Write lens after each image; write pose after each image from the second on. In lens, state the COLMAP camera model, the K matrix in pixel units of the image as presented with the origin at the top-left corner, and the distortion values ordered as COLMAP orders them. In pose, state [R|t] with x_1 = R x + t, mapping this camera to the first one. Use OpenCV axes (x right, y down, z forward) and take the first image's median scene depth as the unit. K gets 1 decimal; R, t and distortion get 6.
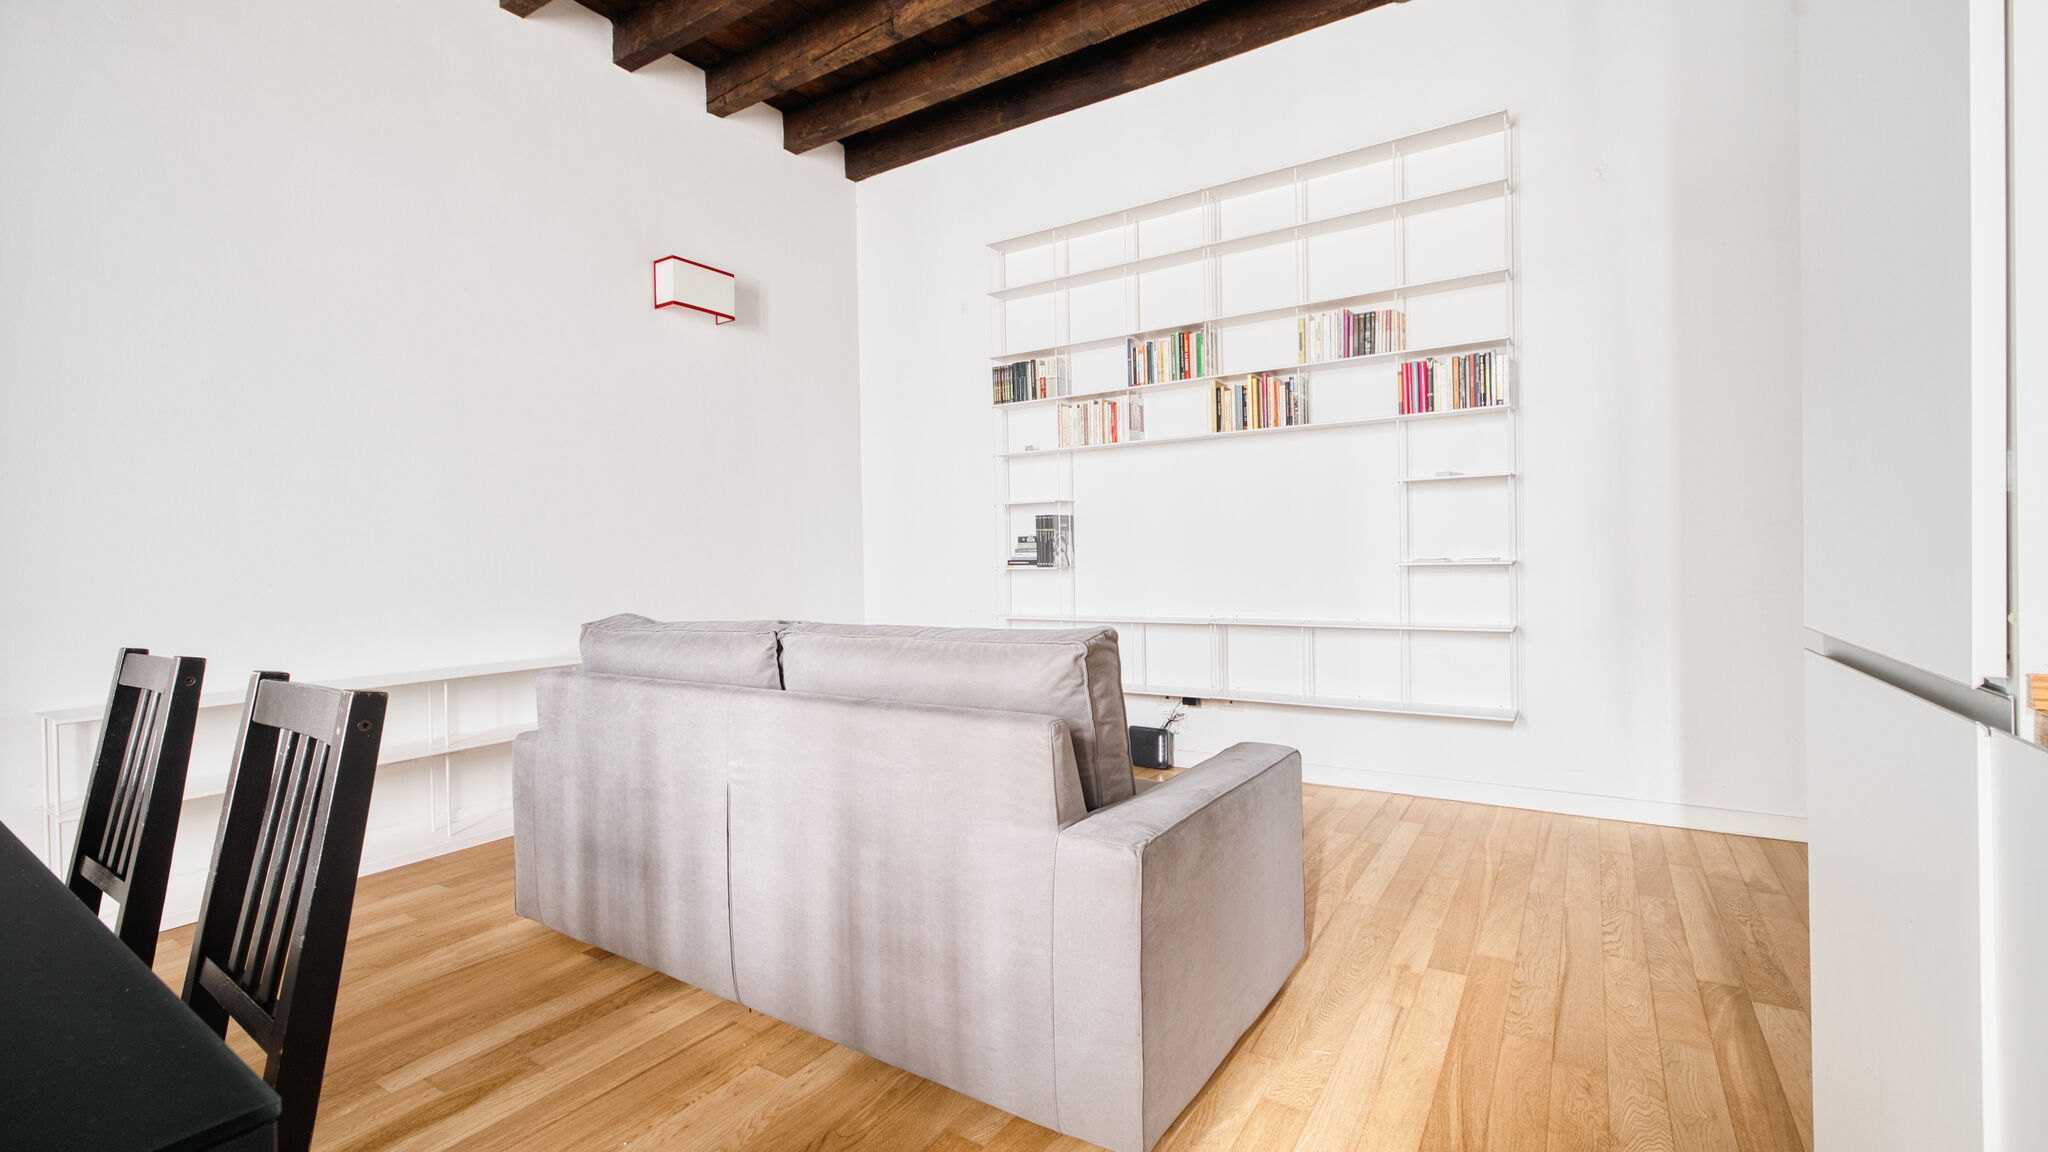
lens RADIAL K [[897.1, 0, 1027.5], [0, 897.1, 559.8], [0, 0, 1]] dist [-0.000253, -0.001171]
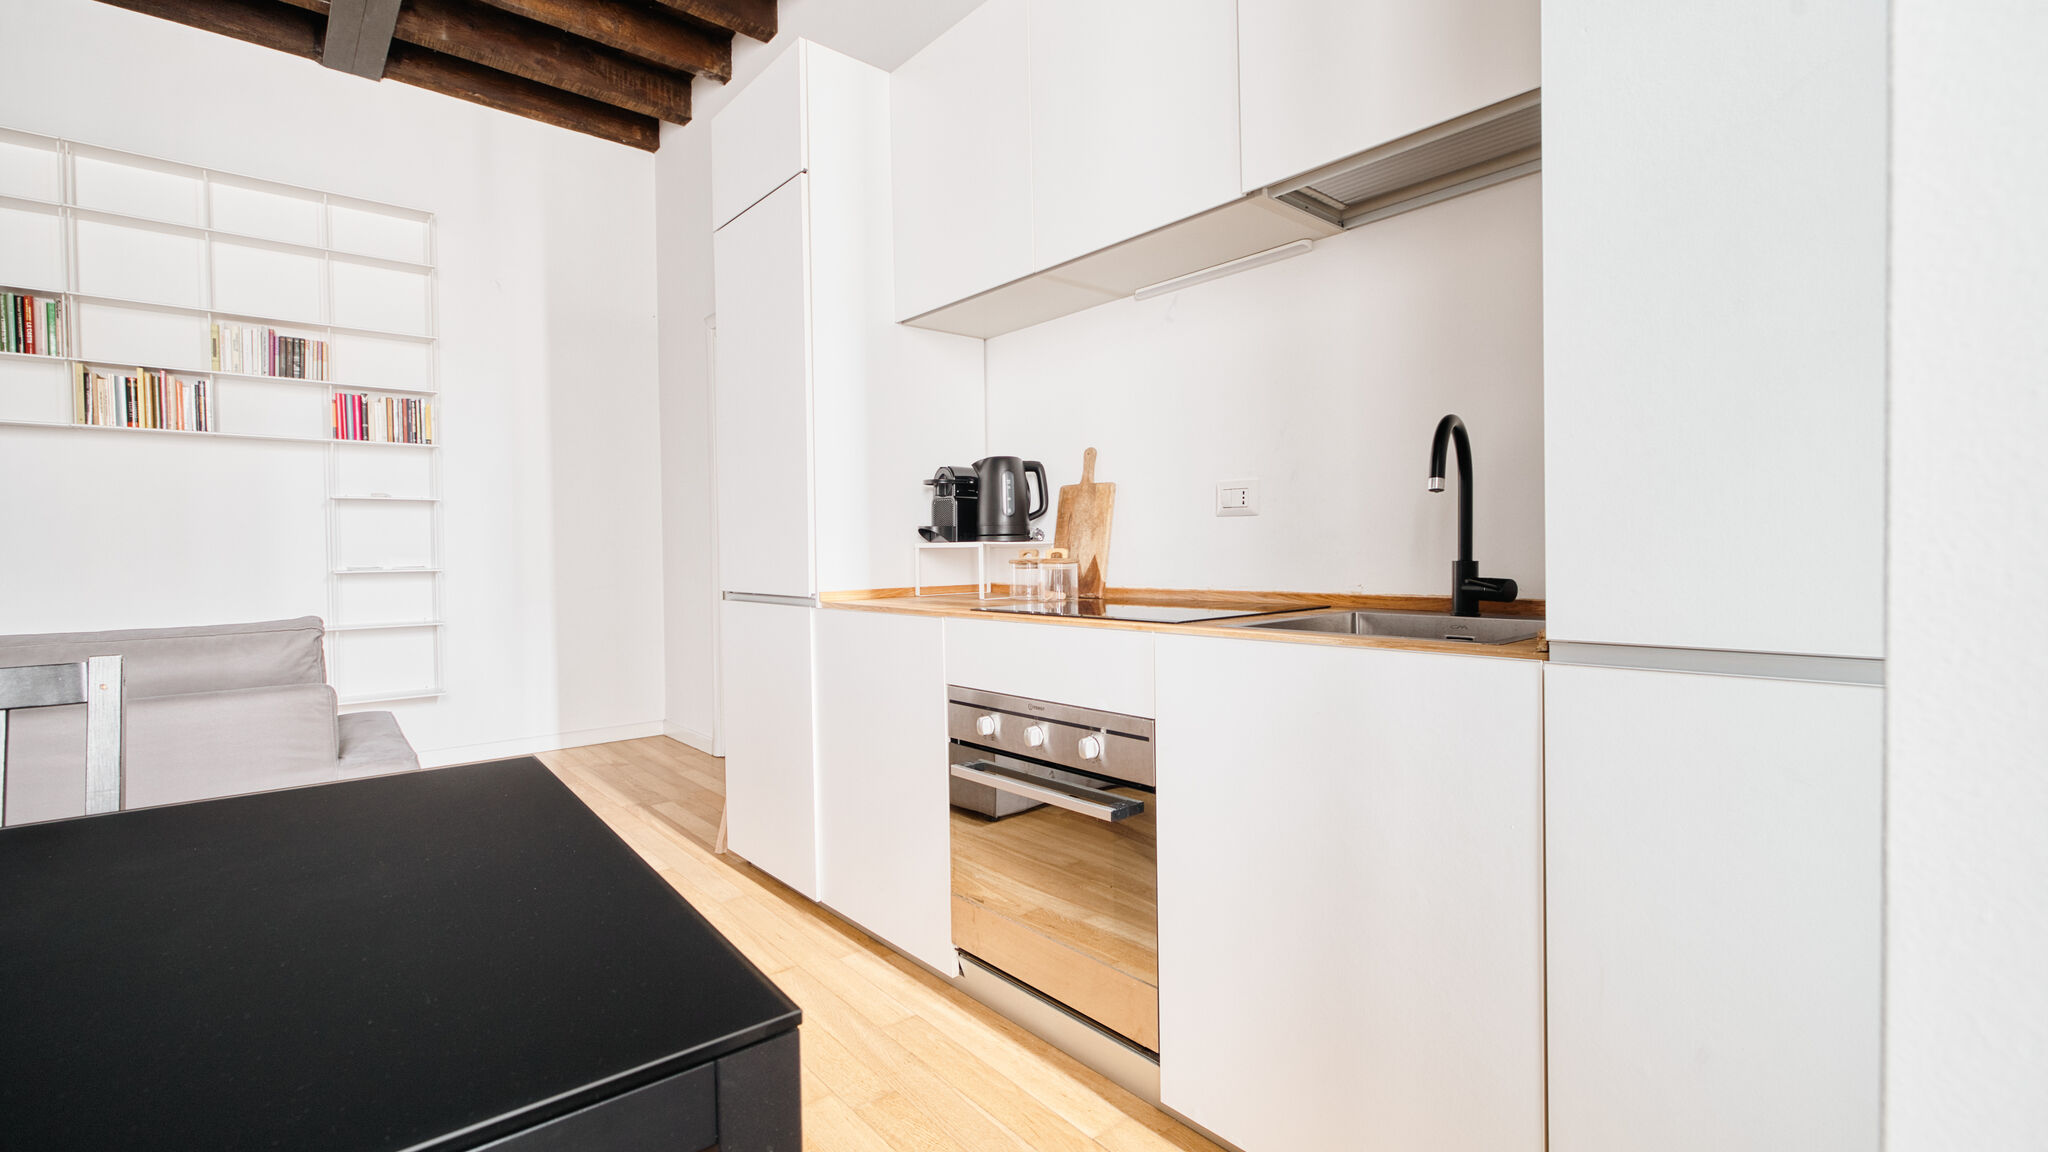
lens RADIAL K [[897.1, 0, 1022.6], [0, 897.1, 566.4], [0, 0, 1]] dist [-0.000253, -0.001171]
pose [[0.309307, 0.000664, 0.950962, -0.389123], [0.007220, 0.999969, -0.003047, 0.007290], [-0.950935, 0.007808, 0.309292, -0.164323]]
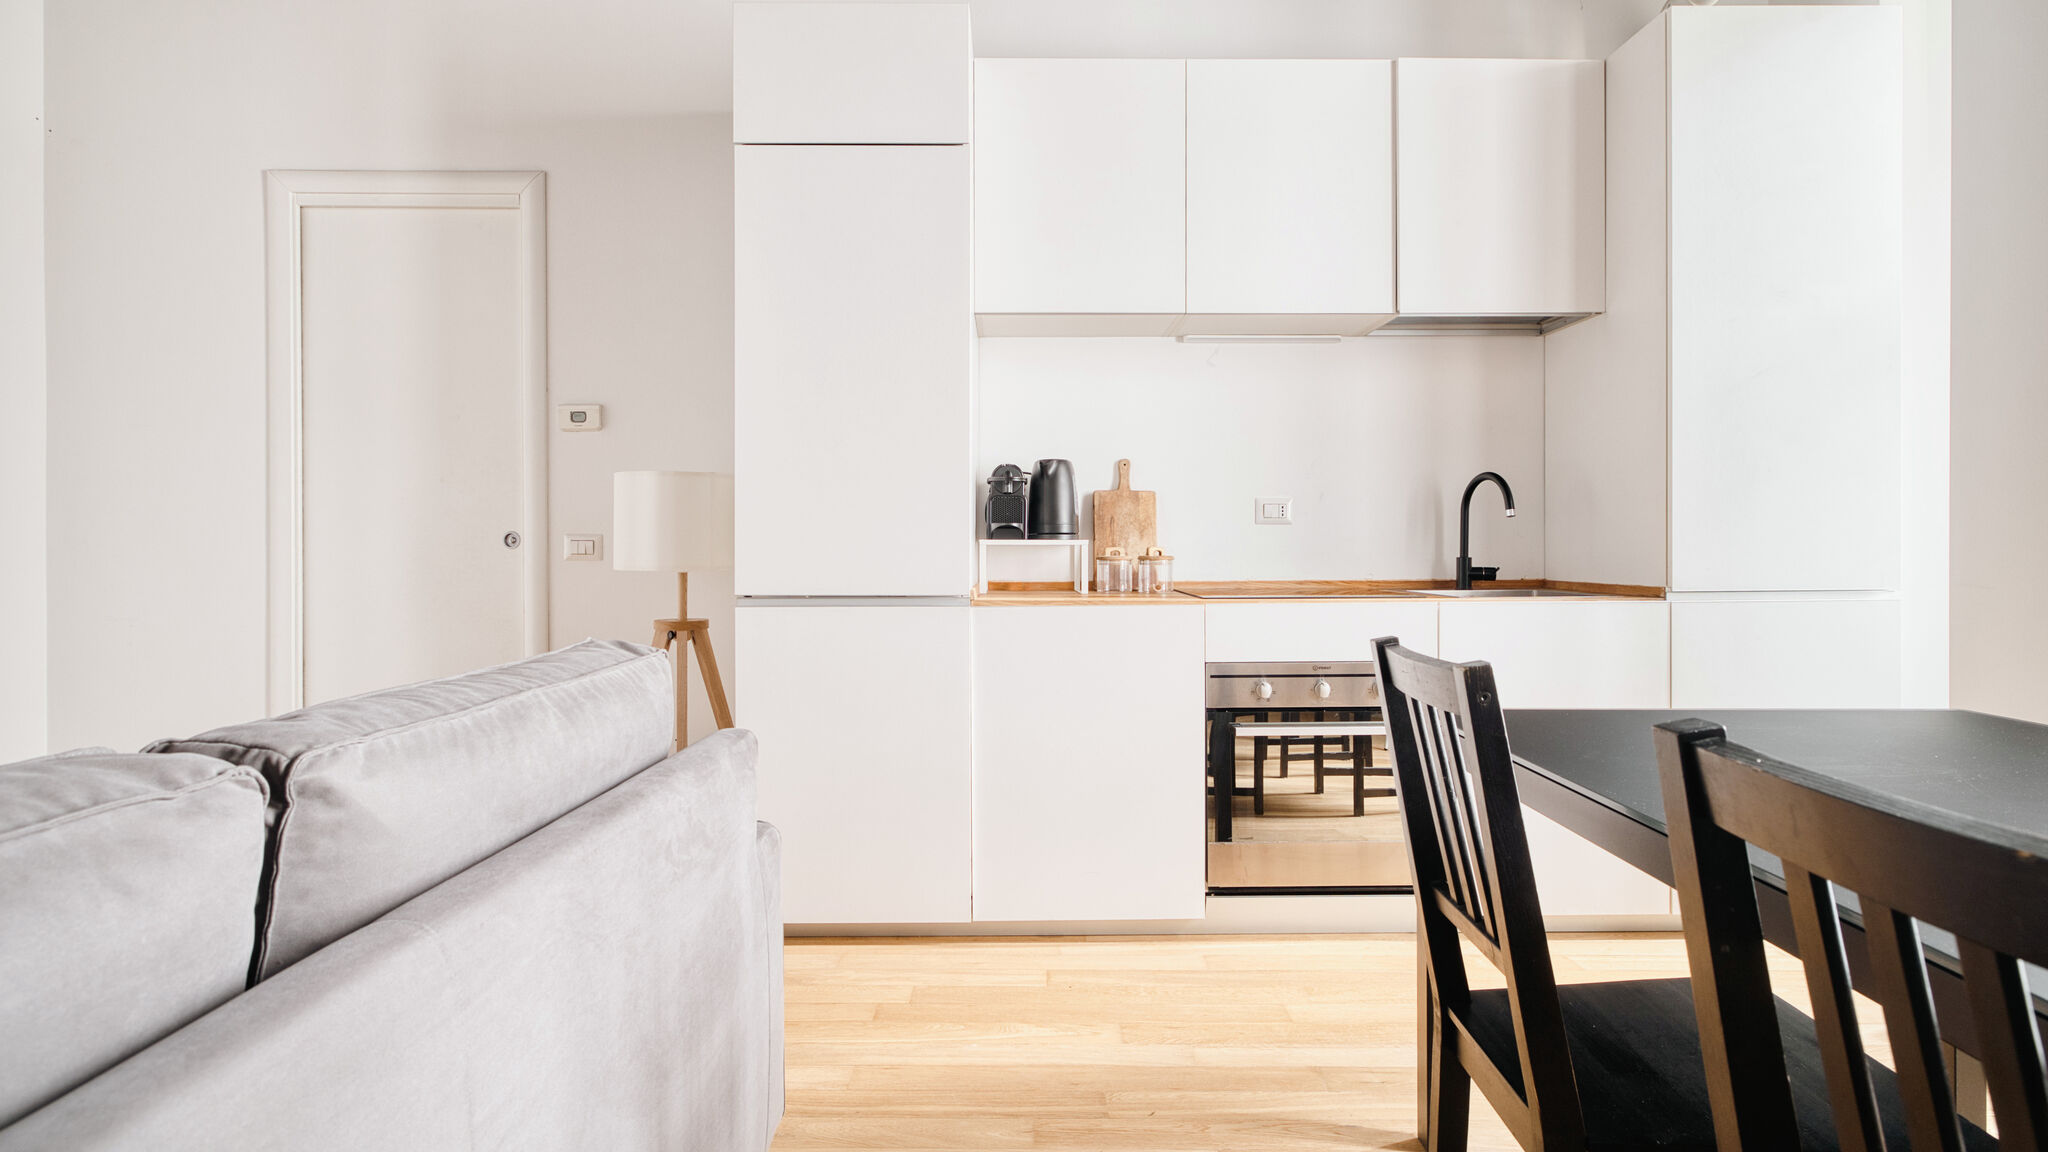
lens RADIAL K [[1014.2, 0, 1031.8], [0, 1014.2, 556.1], [0, 0, 1]] dist [0.013849, 0.000839]
pose [[-0.521101, 0.018339, 0.853298, -0.432161], [0.014364, 0.999816, -0.012715, 0.009583], [-0.853374, 0.005631, -0.521268, 0.540600]]
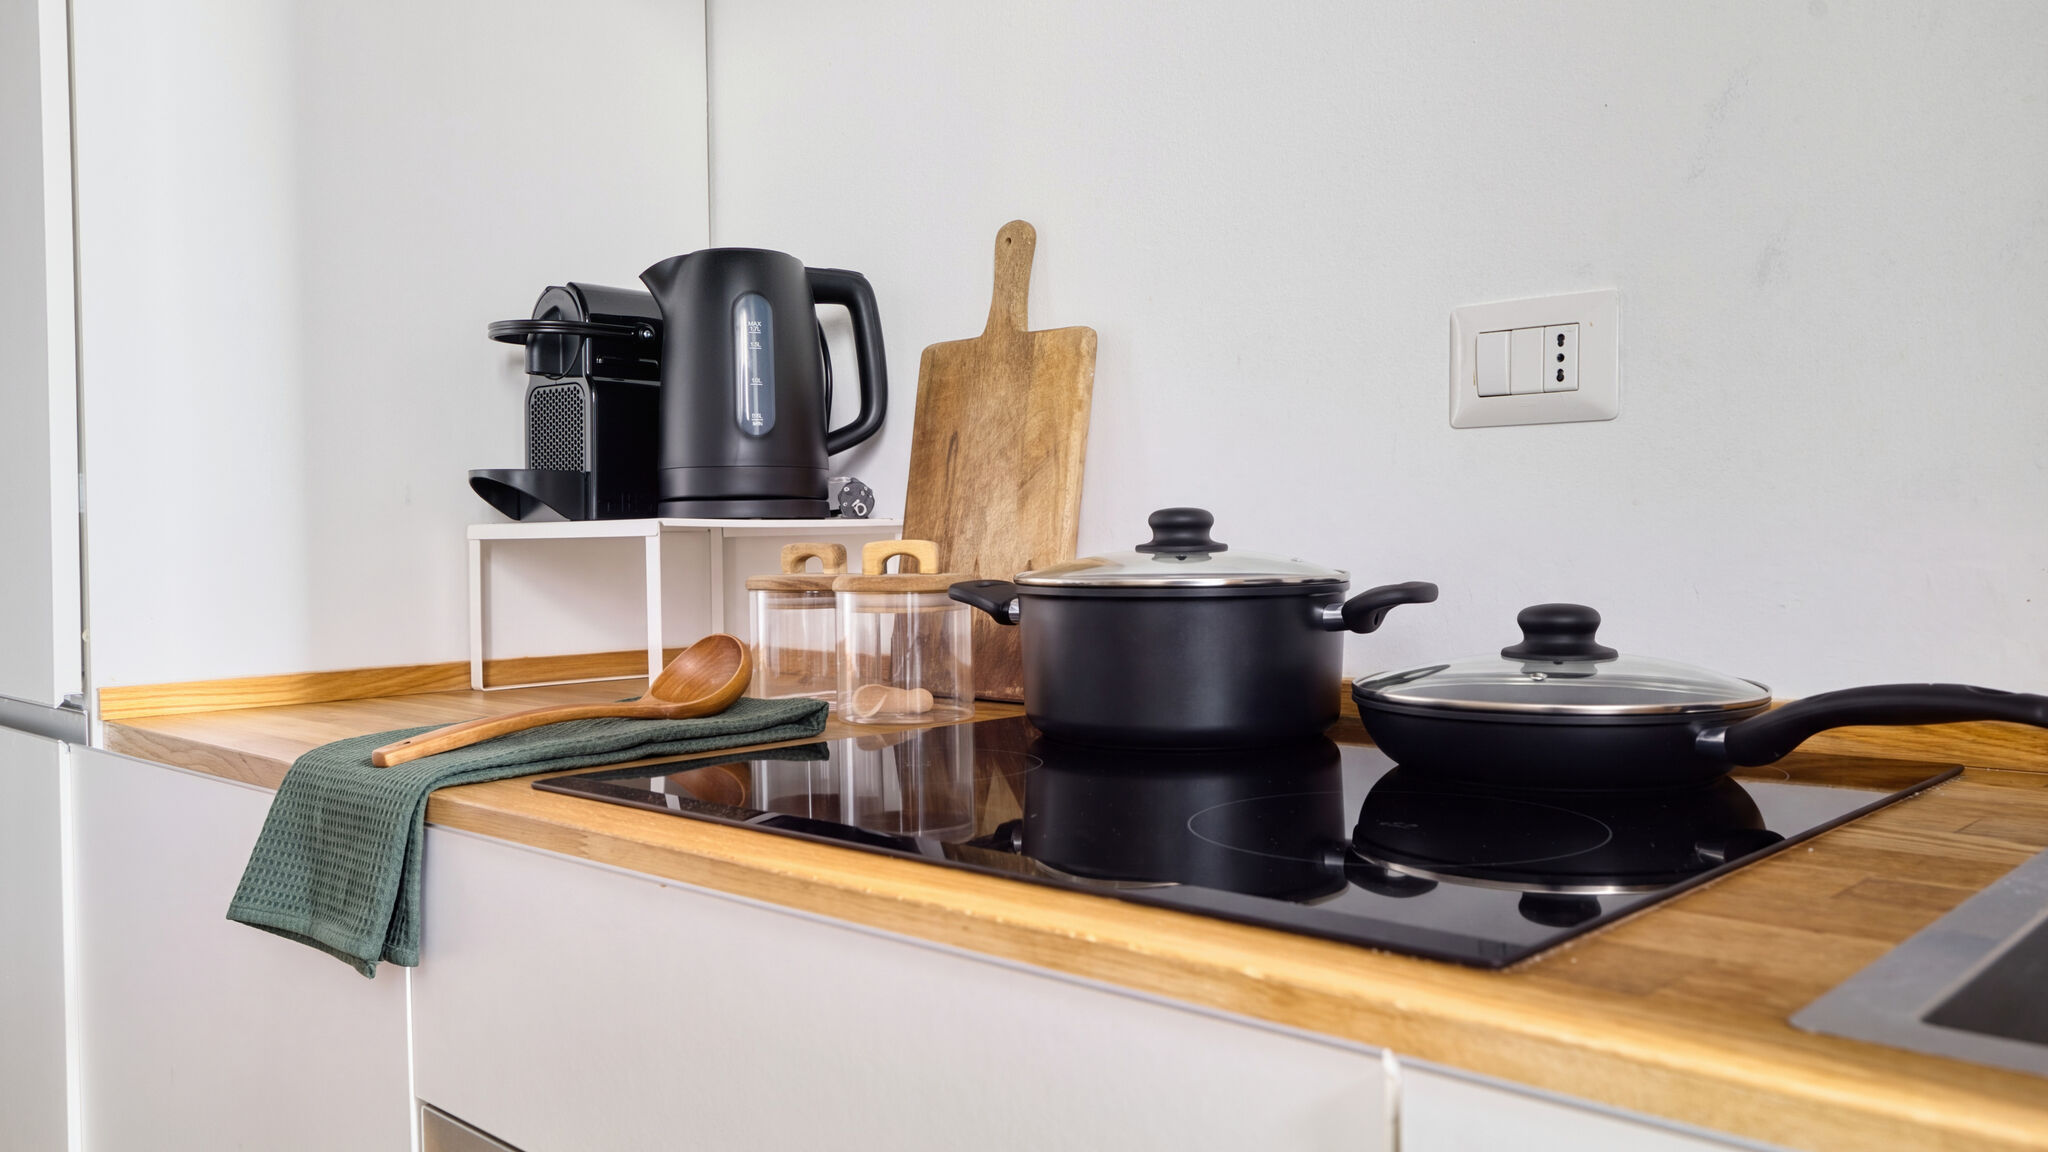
lens RADIAL K [[1656.5, 0, 1027.1], [0, 1656.5, 572.9], [0, 0, 1]] dist [0.085469, -0.005255]
pose [[0.229224, 0.002237, 0.973371, -0.103733], [0.011498, 0.999921, -0.005006, 0.001666], [-0.973306, 0.012340, 0.229180, -0.094101]]
